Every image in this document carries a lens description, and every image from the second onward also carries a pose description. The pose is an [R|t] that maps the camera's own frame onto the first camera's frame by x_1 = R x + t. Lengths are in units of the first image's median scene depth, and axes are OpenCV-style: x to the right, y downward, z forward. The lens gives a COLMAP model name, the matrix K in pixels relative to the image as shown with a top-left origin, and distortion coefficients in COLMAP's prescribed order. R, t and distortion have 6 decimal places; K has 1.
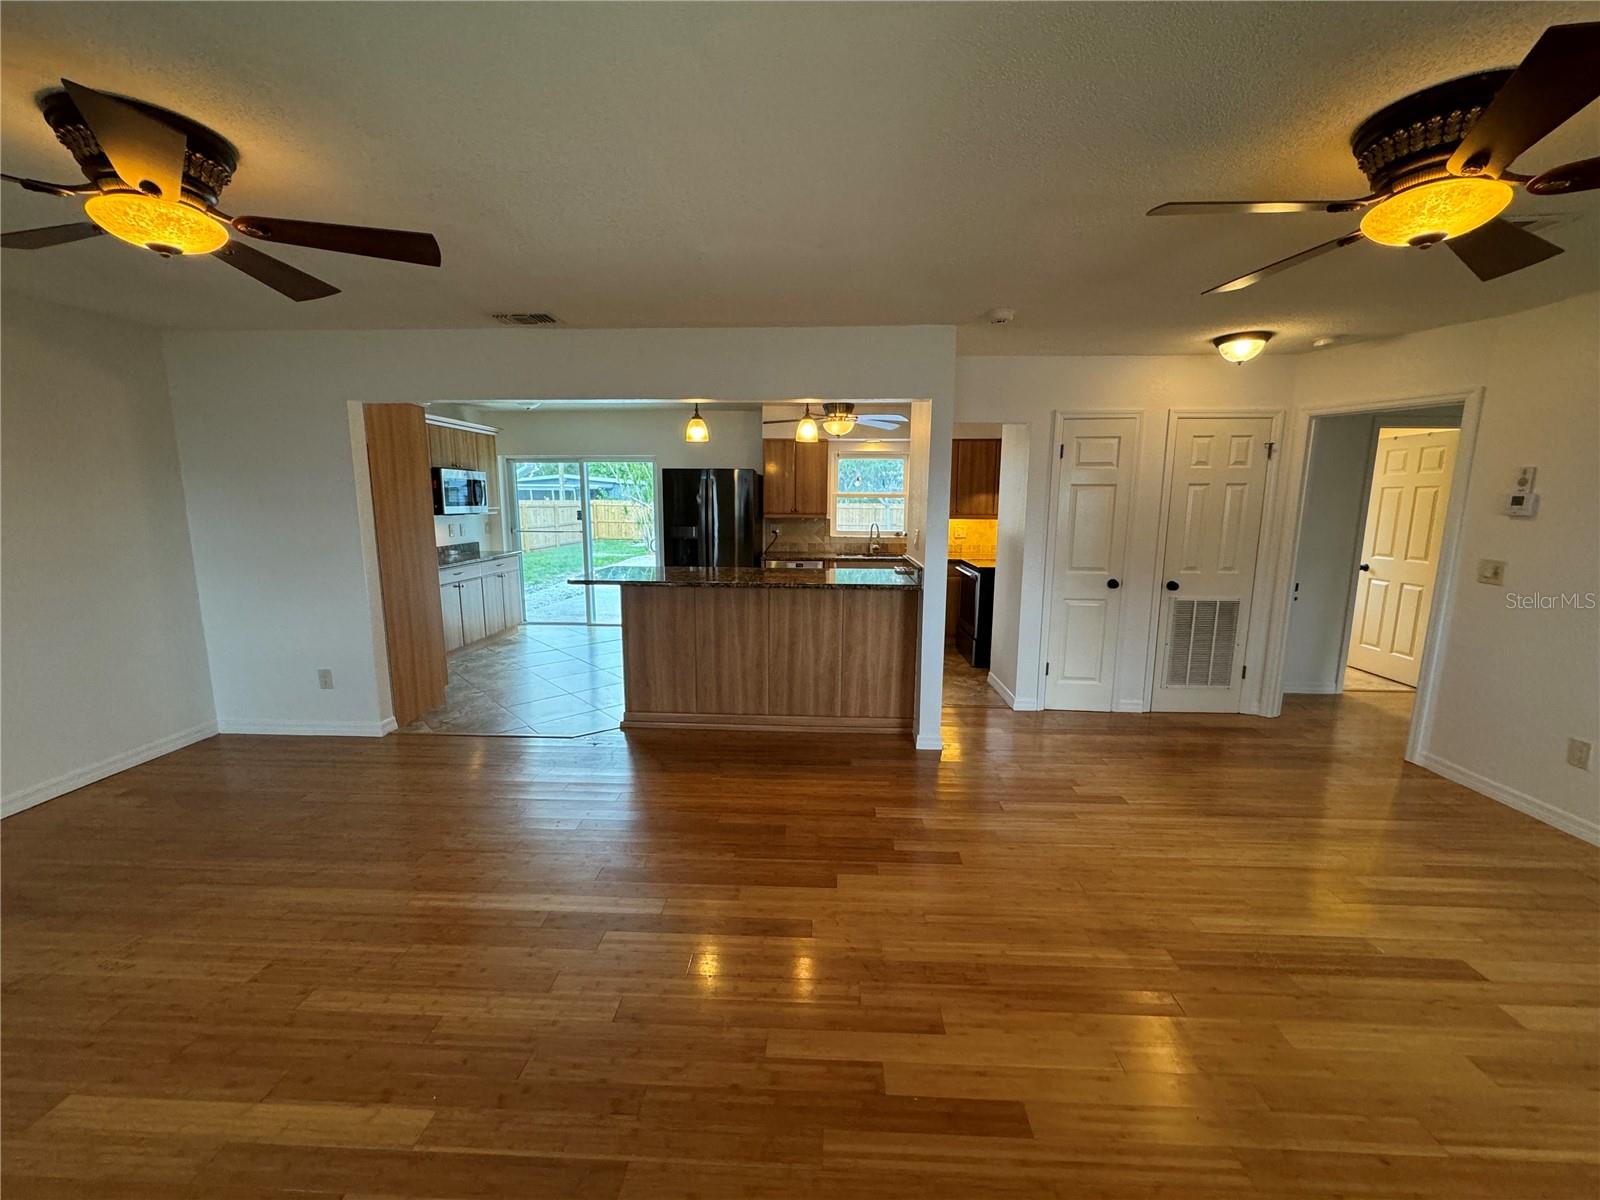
lens RADIAL K [[635.7, 0, 799.4], [0, 635.7, 601.3], [0, 0, 1]] dist [-0.002344, 0.000052]
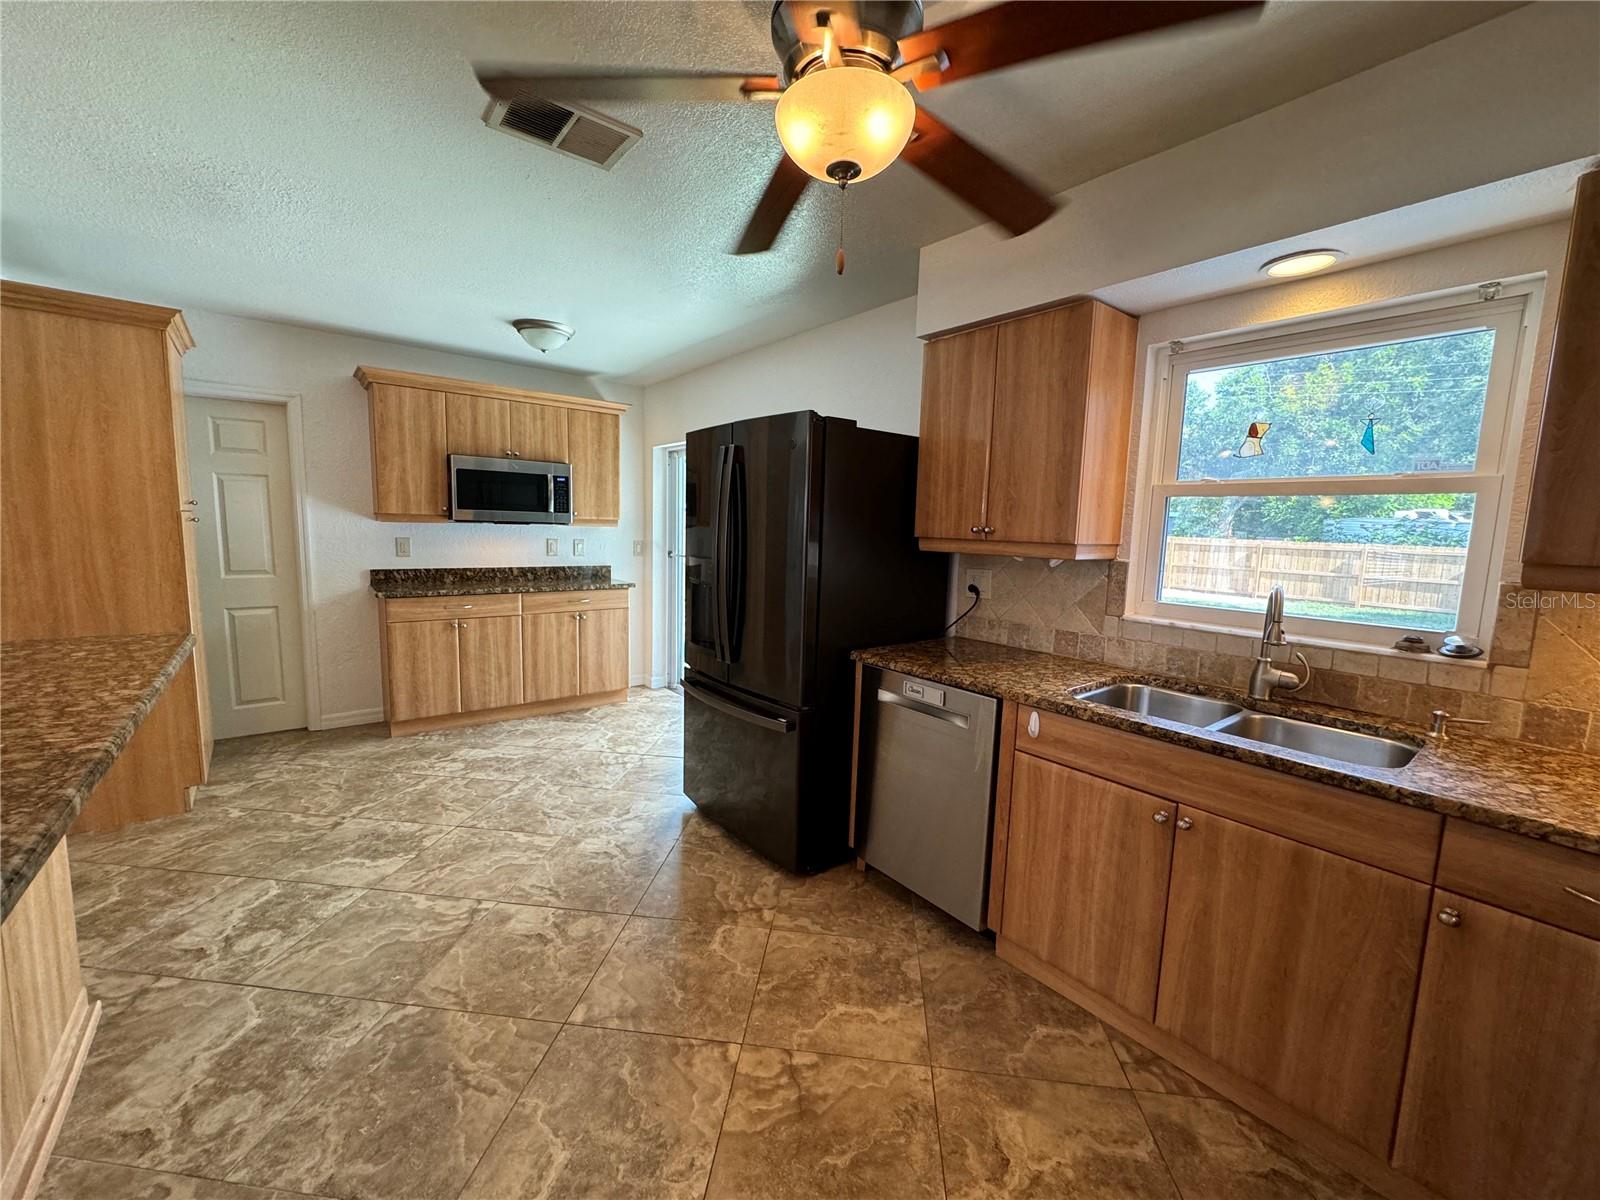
lens RADIAL K [[638.0, 0, 799.8], [0, 638.0, 600.9], [0, 0, 1]] dist [-0.001712, -0.000063]
pose [[0.658693, 0.103080, -0.745318, 0.308755], [-0.145607, 0.989309, 0.008141, -0.154543], [0.738189, 0.103161, 0.666660, 1.151817]]
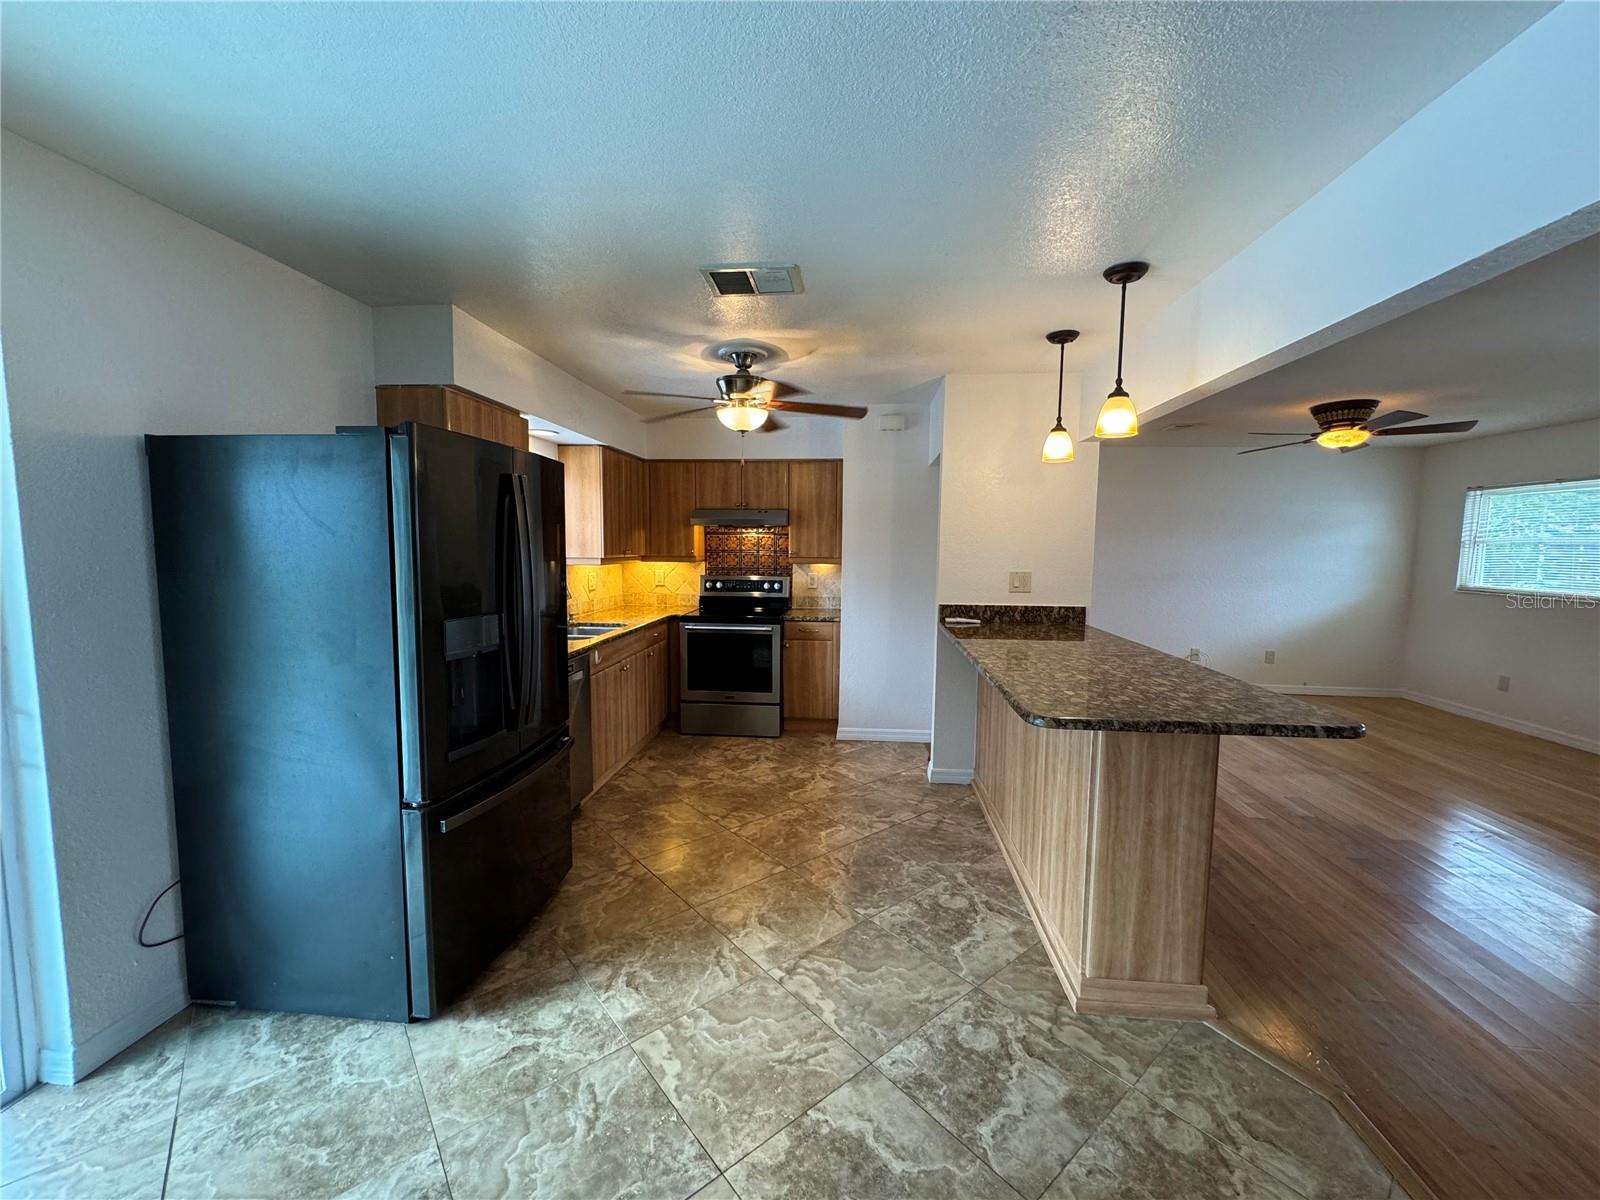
lens RADIAL K [[635.7, 0, 799.4], [0, 635.7, 601.3], [0, 0, 1]] dist [-0.002344, 0.000052]
pose [[0.050811, -0.095760, 0.994107, -0.744062], [0.150824, 0.984712, 0.087146, -0.195973], [-0.987254, 0.145507, 0.064477, 1.249815]]
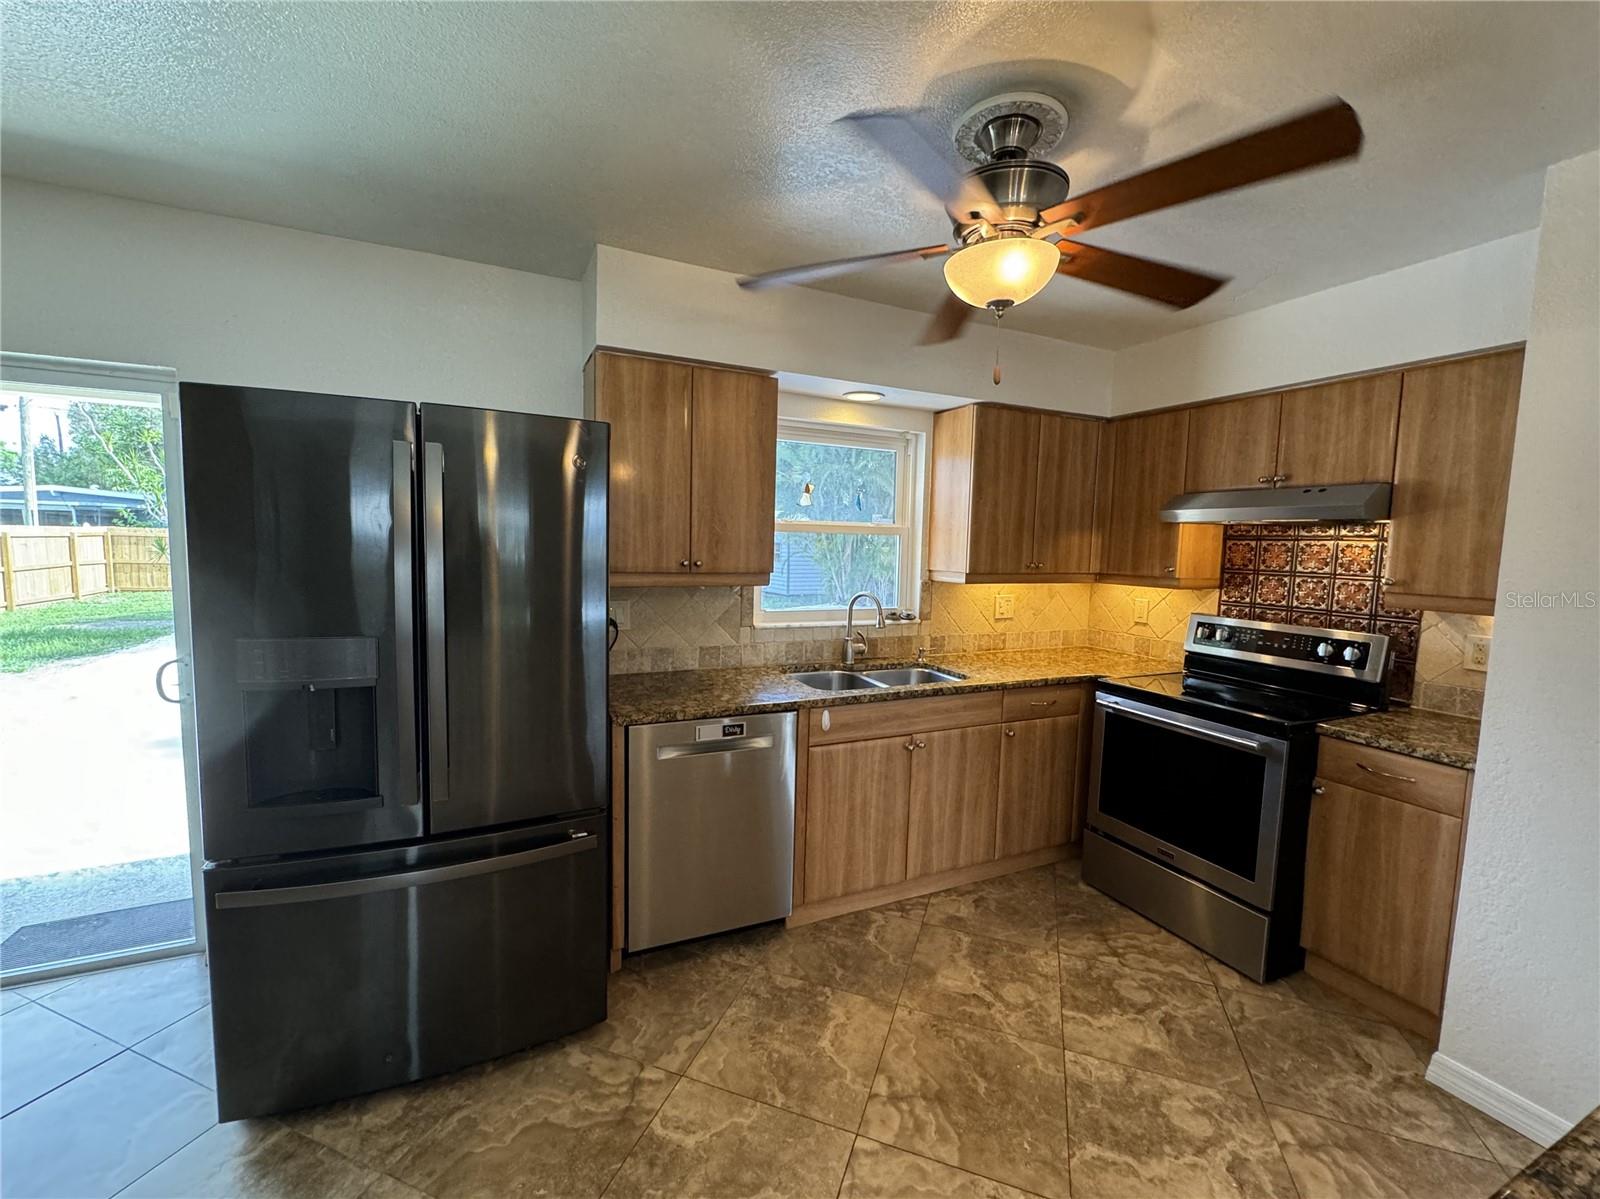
lens RADIAL K [[656.4, 0, 800.0], [0, 656.4, 599.5], [0, 0, 1]] dist [-0.002247, -0.000056]
pose [[0.886807, -0.024337, 0.461498, -0.199534], [0.053267, 0.997340, -0.049762, -0.167838], [-0.459060, 0.068712, 0.885744, 1.070319]]
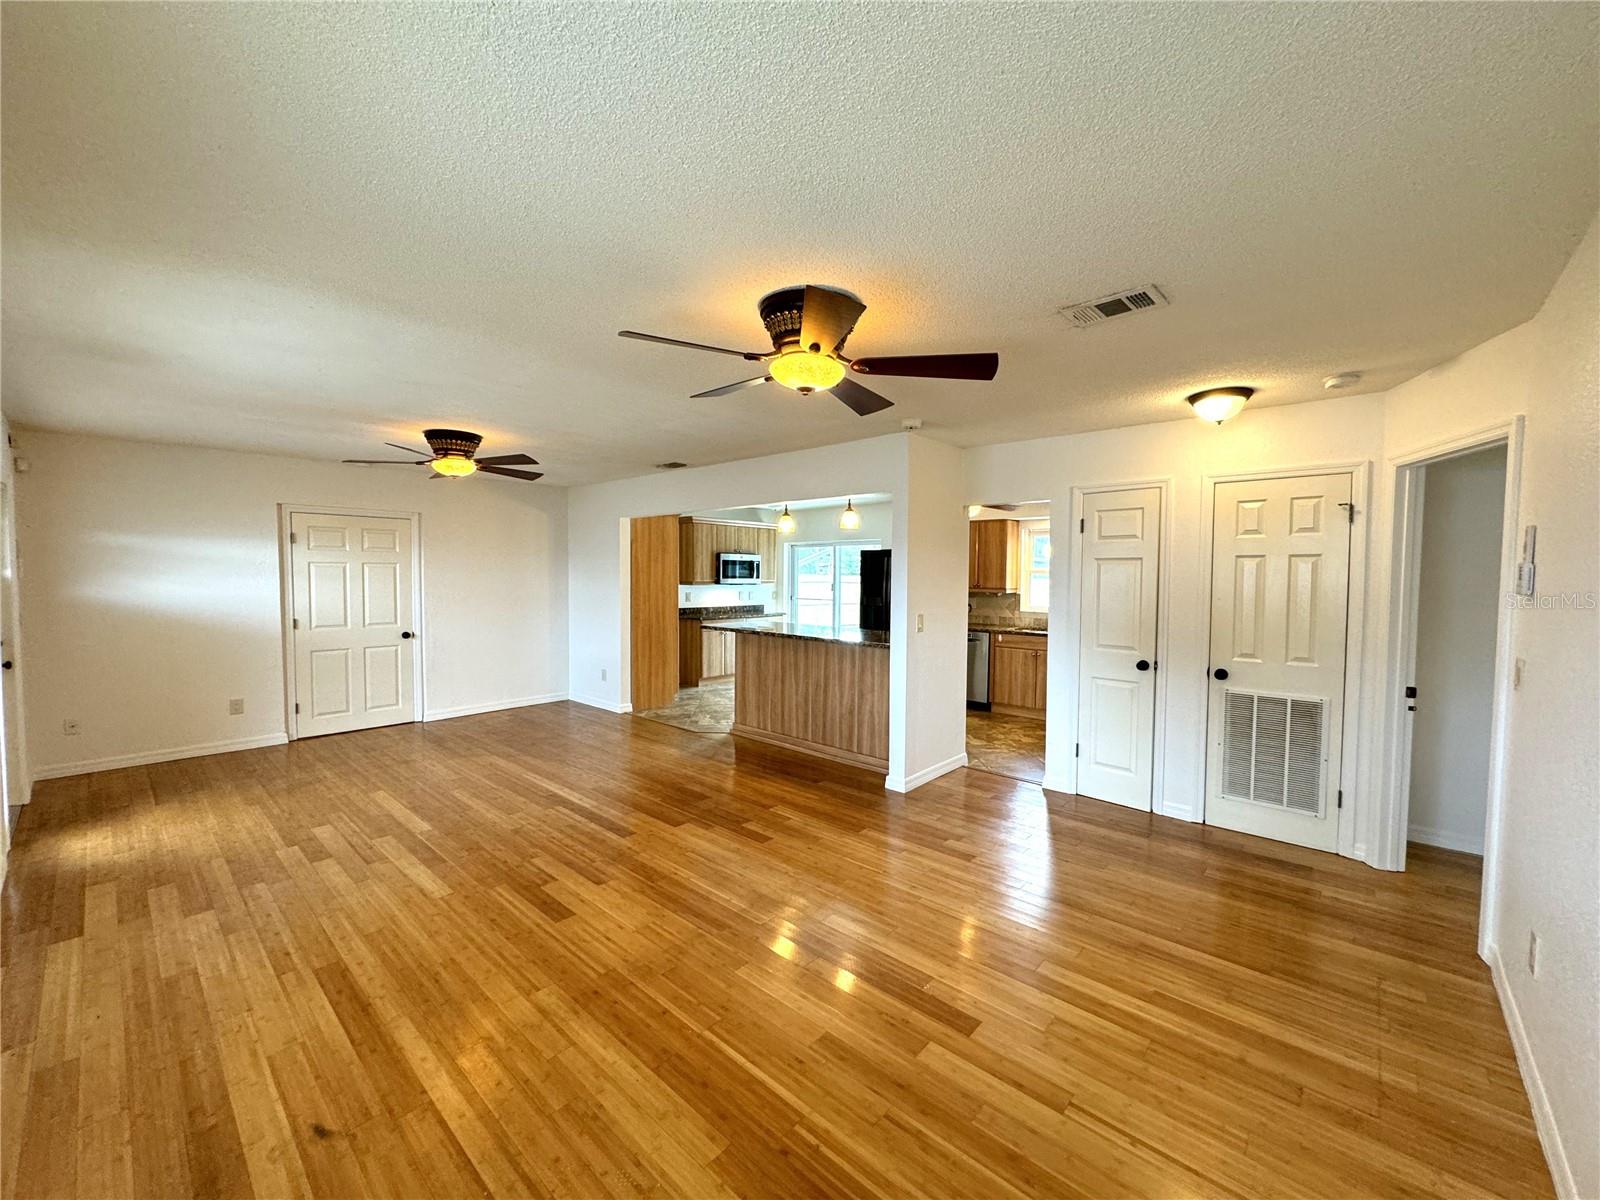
lens RADIAL K [[635.7, 0, 799.4], [0, 635.7, 601.3], [0, 0, 1]] dist [-0.002344, 0.000052]
pose [[0.770804, 0.029206, -0.636403, 0.735851], [-0.106577, 0.990783, -0.083614, 0.010630], [0.628095, 0.132276, 0.766812, -0.020727]]
